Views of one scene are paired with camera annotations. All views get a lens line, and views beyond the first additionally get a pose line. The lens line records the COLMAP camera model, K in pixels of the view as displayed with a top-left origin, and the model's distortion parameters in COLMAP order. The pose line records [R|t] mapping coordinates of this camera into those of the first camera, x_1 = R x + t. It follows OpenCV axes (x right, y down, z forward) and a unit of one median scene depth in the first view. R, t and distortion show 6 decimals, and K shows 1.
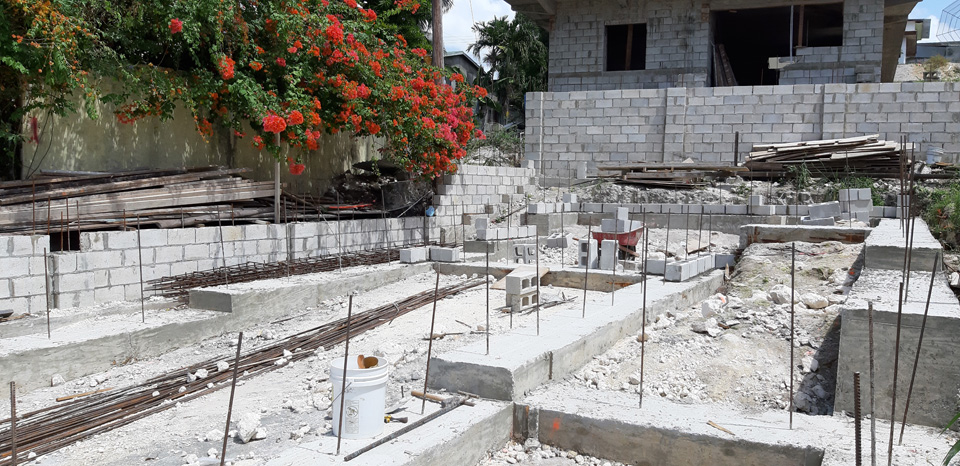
lens RADIAL K [[754.1, 0, 487.2], [0, 754.1, 239.2], [0, 0, 1]] dist [0.082916, -0.163886]
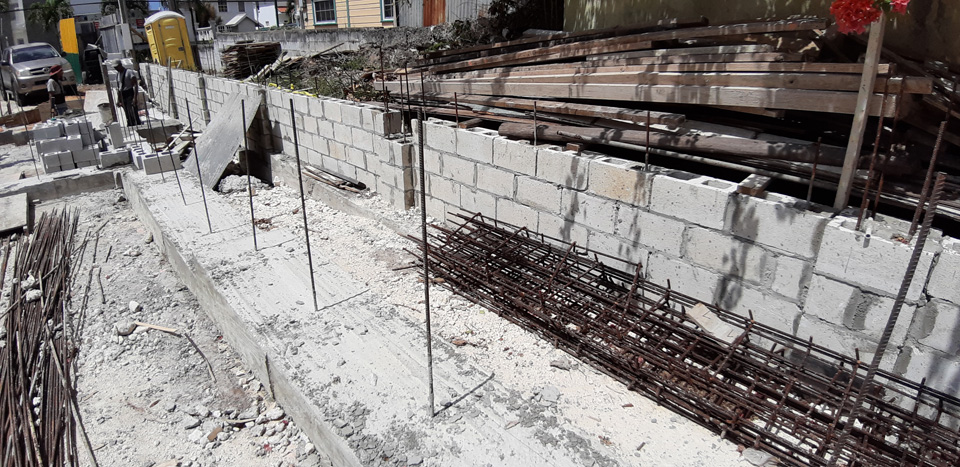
lens RADIAL K [[501.3, 0, 483.1], [0, 501.3, 228.9], [0, 0, 1]] dist [-0.101410, -0.005379]
pose [[-0.341408, 0.339683, -0.876388, -0.038717], [-0.067638, 0.921115, 0.383369, -0.051961], [0.937479, 0.190162, -0.291500, 0.625704]]
